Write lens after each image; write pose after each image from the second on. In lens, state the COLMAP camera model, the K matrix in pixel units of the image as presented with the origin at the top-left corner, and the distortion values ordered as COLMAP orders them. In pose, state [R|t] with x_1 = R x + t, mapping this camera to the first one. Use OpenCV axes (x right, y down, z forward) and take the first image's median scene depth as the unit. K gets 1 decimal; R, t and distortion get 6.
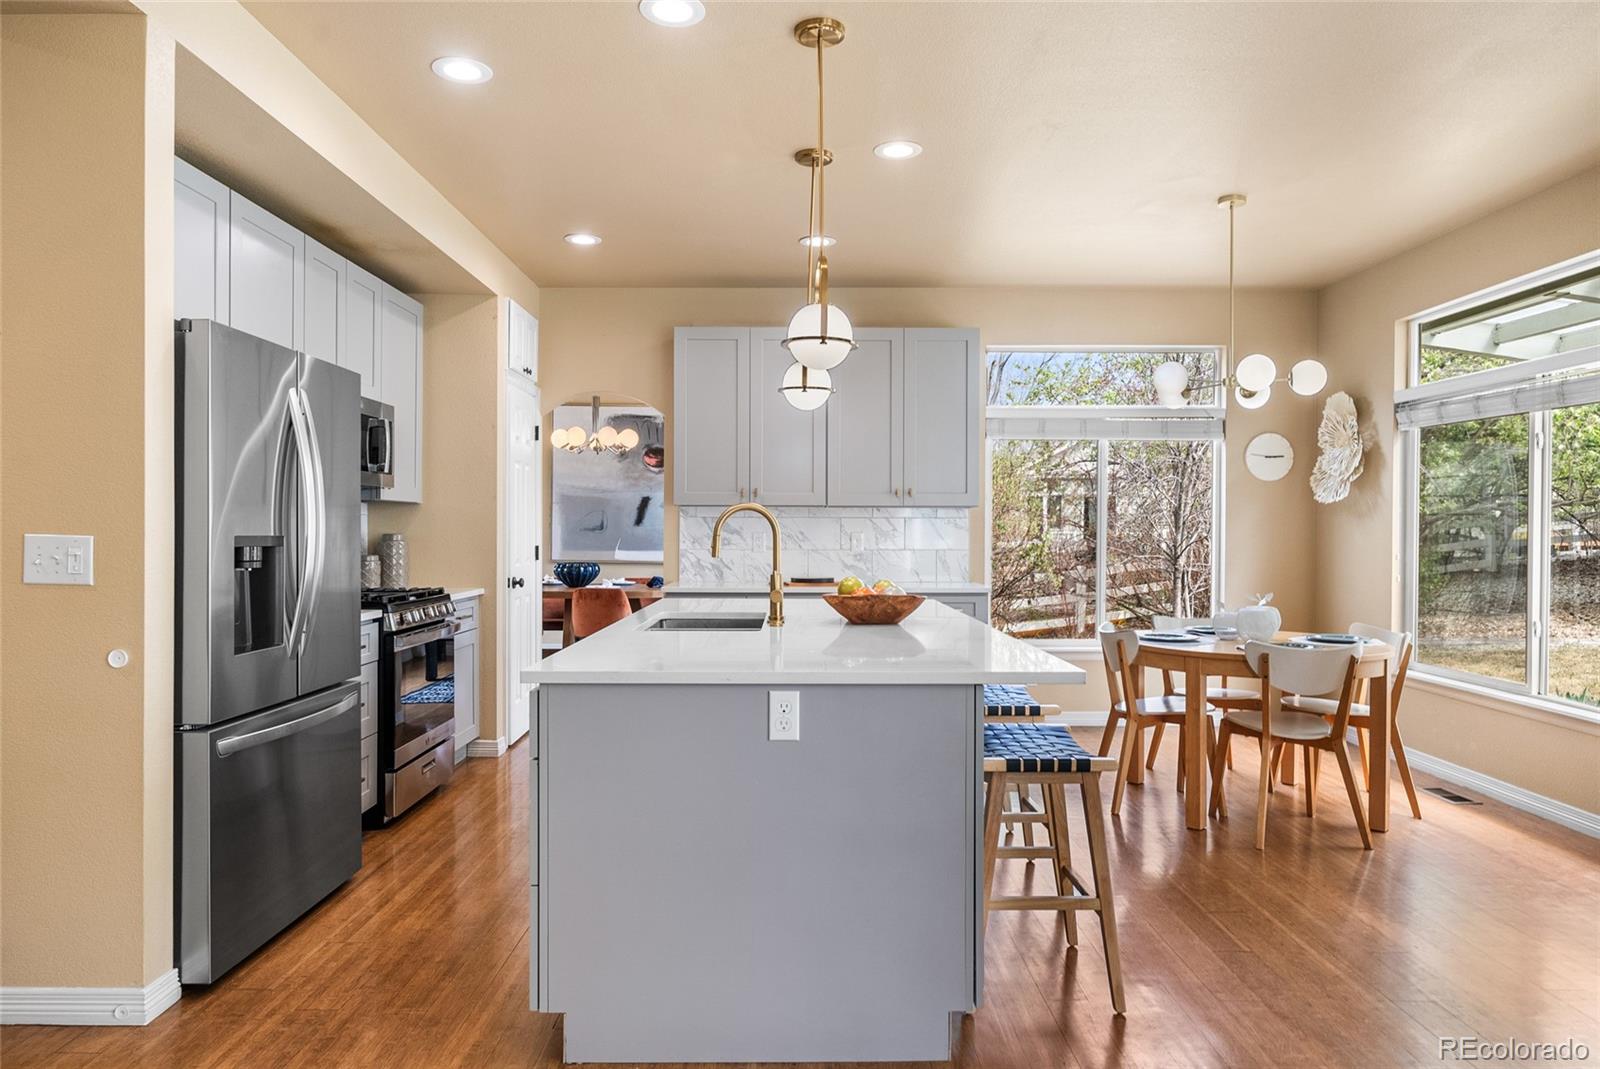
lens RADIAL K [[997.9, 0, 804.0], [0, 997.9, 536.9], [0, 0, 1]] dist [0.000580, 0.000818]
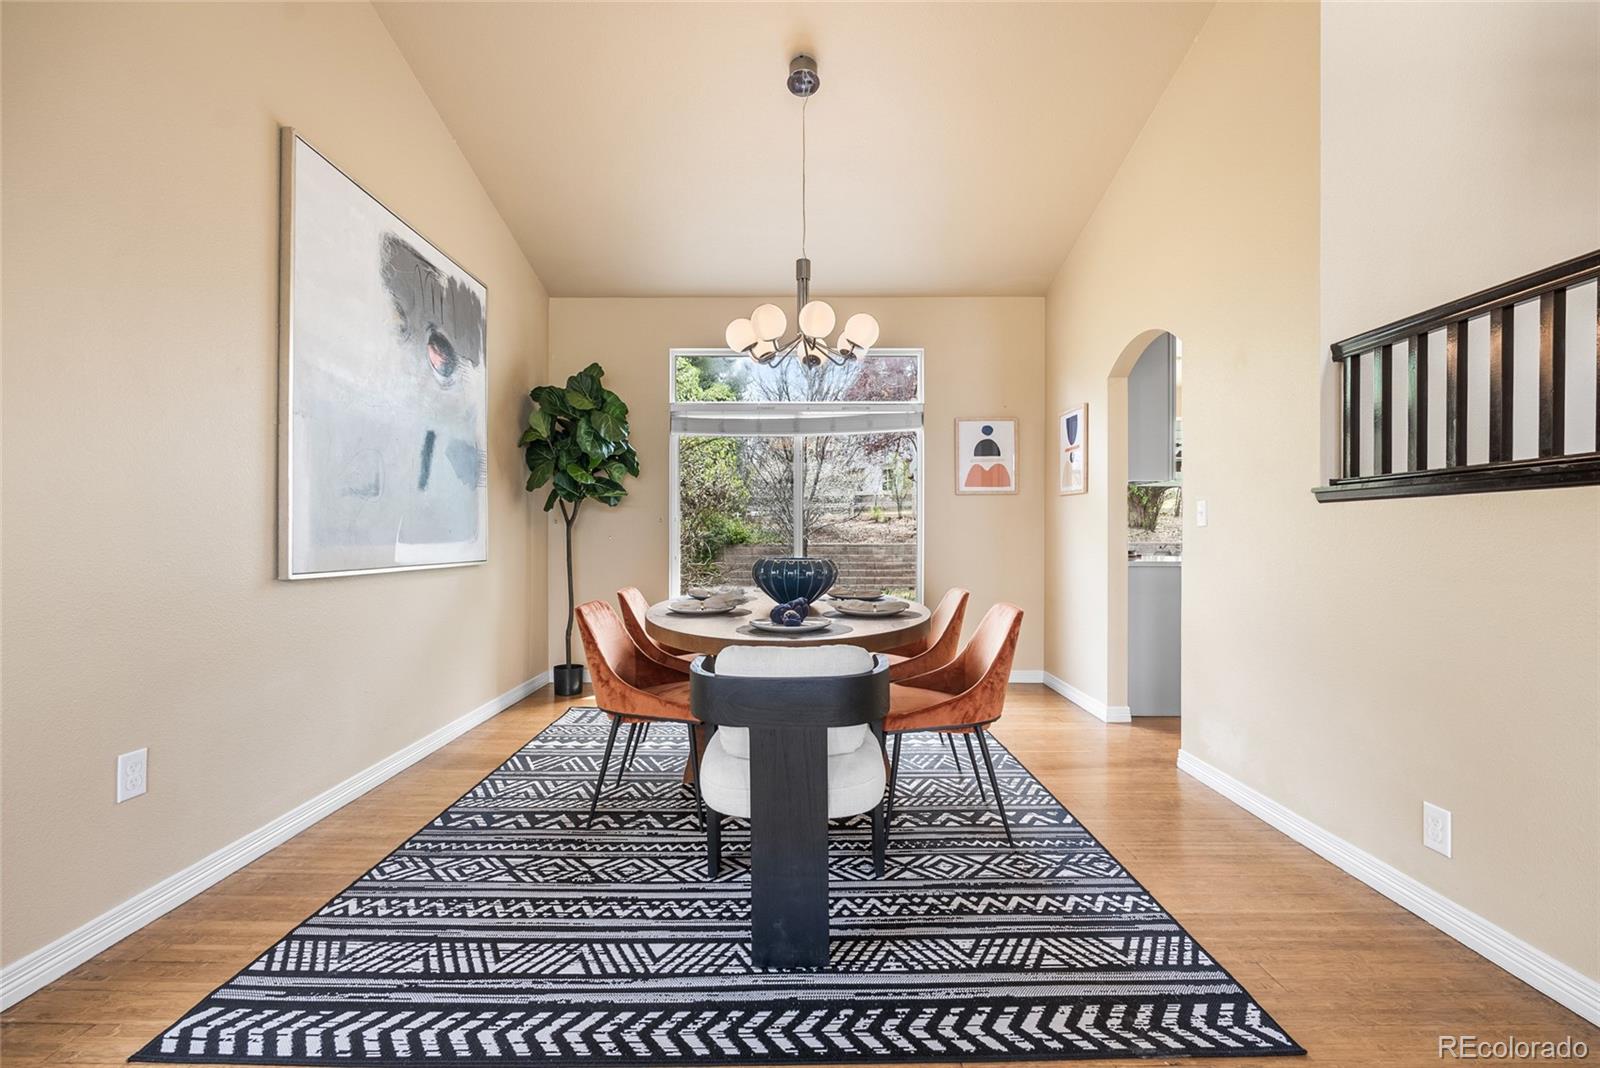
lens RADIAL K [[718.6, 0, 801.9], [0, 718.6, 534.6], [0, 0, 1]] dist [-0.005372, -0.000209]
pose [[0.006985, -0.007967, 0.999944, -0.886773], [0.006799, 0.999946, 0.007920, 0.014365], [-0.999952, 0.006743, 0.007039, 1.442667]]
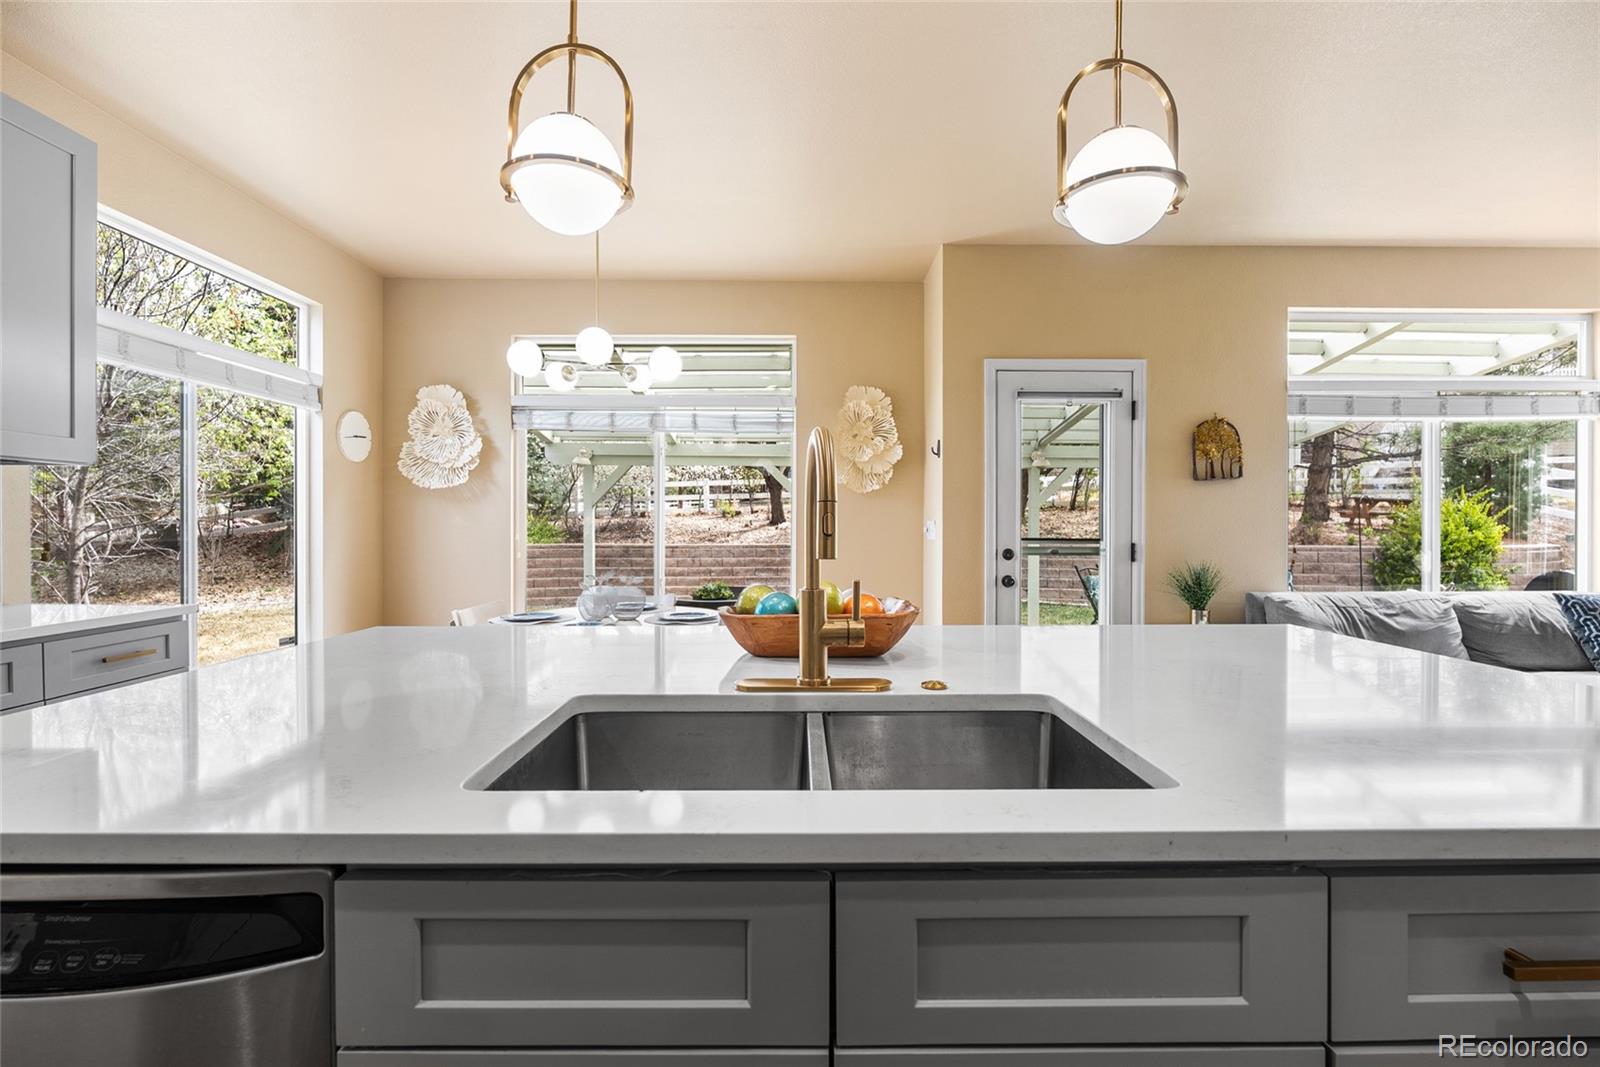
lens RADIAL K [[716.2, 0, 799.9], [0, 716.2, 531.5], [0, 0, 1]] dist [-0.001278, -0.000124]
pose [[0.001435, -0.013382, 0.999909, -0.237782], [0.005623, 0.999895, 0.013374, 0.003643], [-0.999983, 0.005603, 0.001510, 0.645139]]
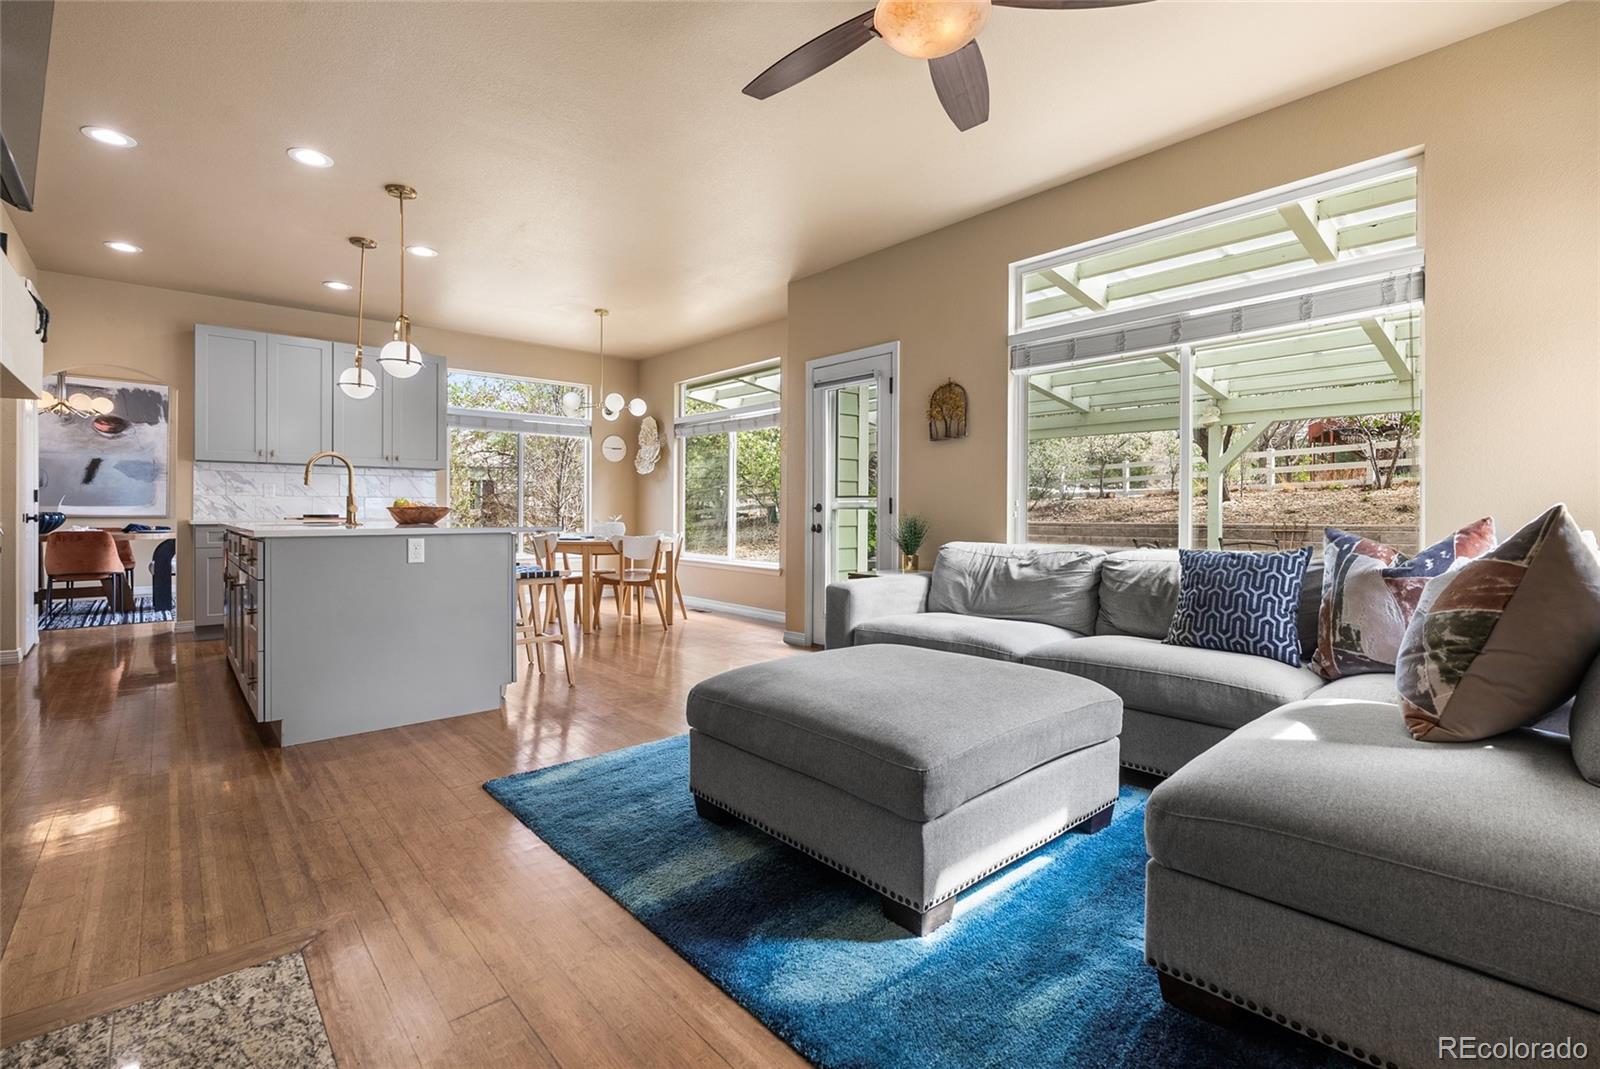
lens RADIAL K [[719.8, 0, 801.8], [0, 719.8, 514.5], [0, 0, 1]] dist [-0.003501, -0.000581]
pose [[0.754419, -0.003914, 0.656381, -0.156653], [0.003690, 0.999992, 0.001722, 0.043701], [-0.656382, 0.001123, 0.754428, -0.245565]]
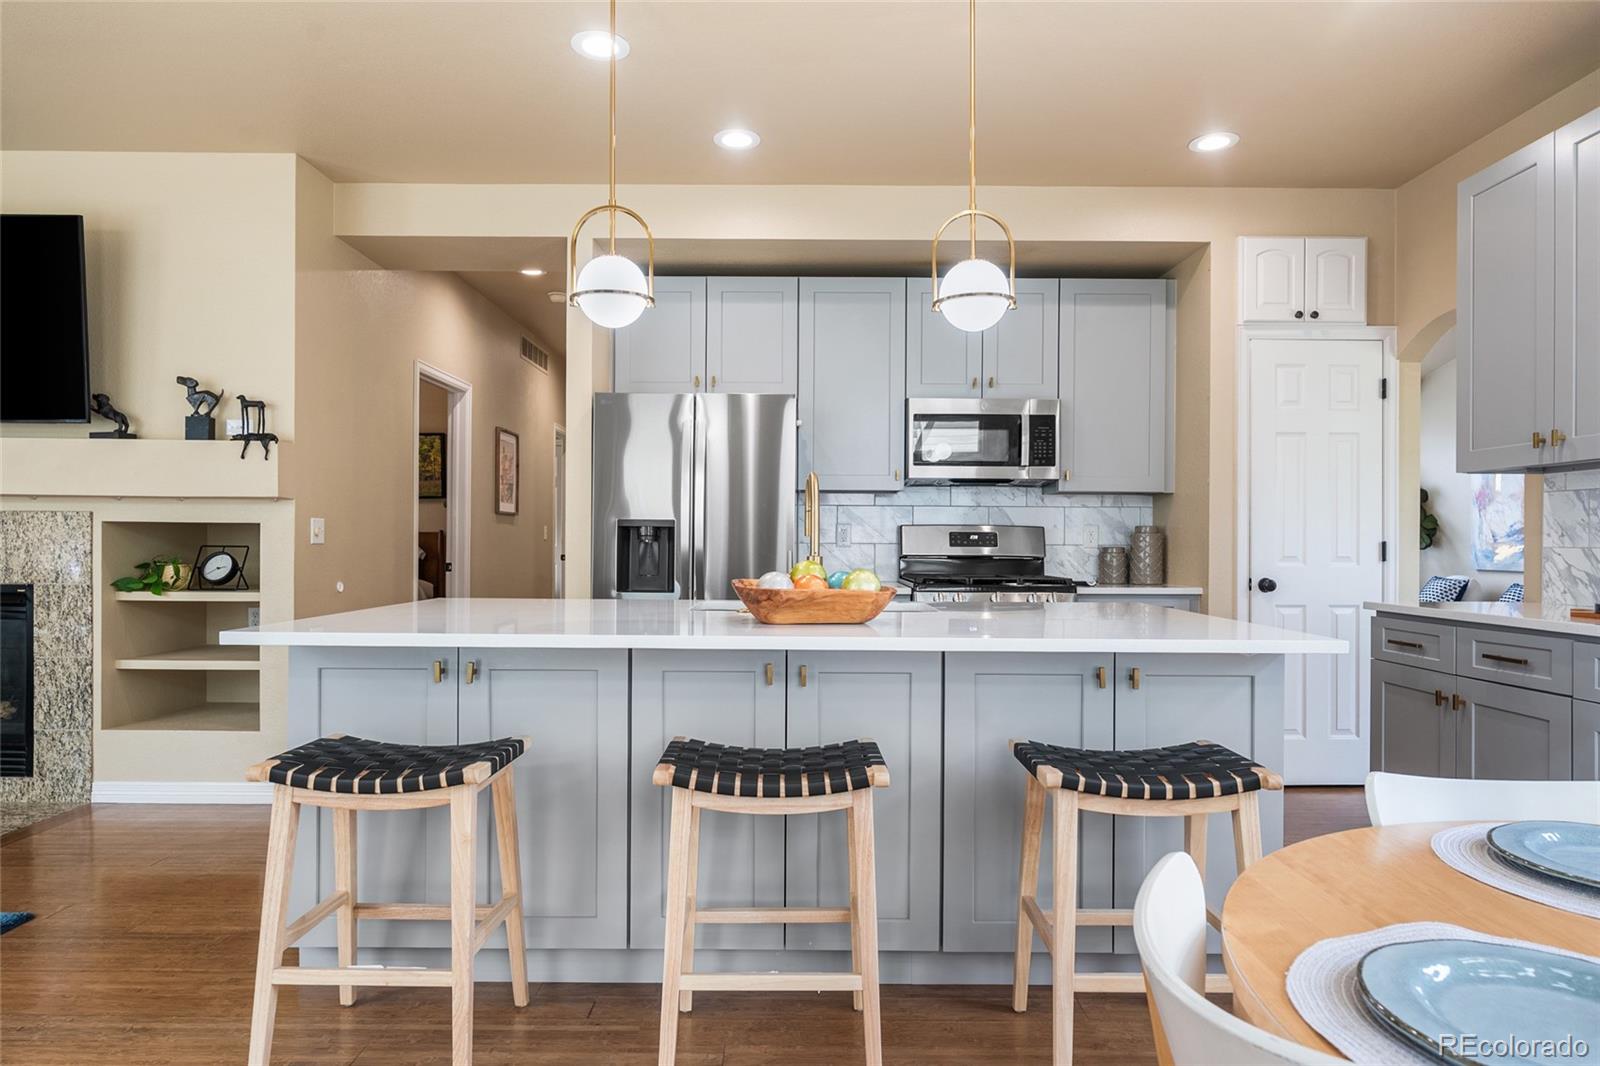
lens RADIAL K [[963.7, 0, 799.1], [0, 963.7, 541.6], [0, 0, 1]] dist [0.001458, -0.002808]
pose [[-0.006417, -0.003130, -0.999975, 0.490733], [-0.012592, 0.999916, -0.003049, 0.018005], [0.999900, 0.012572, -0.006456, 0.634282]]
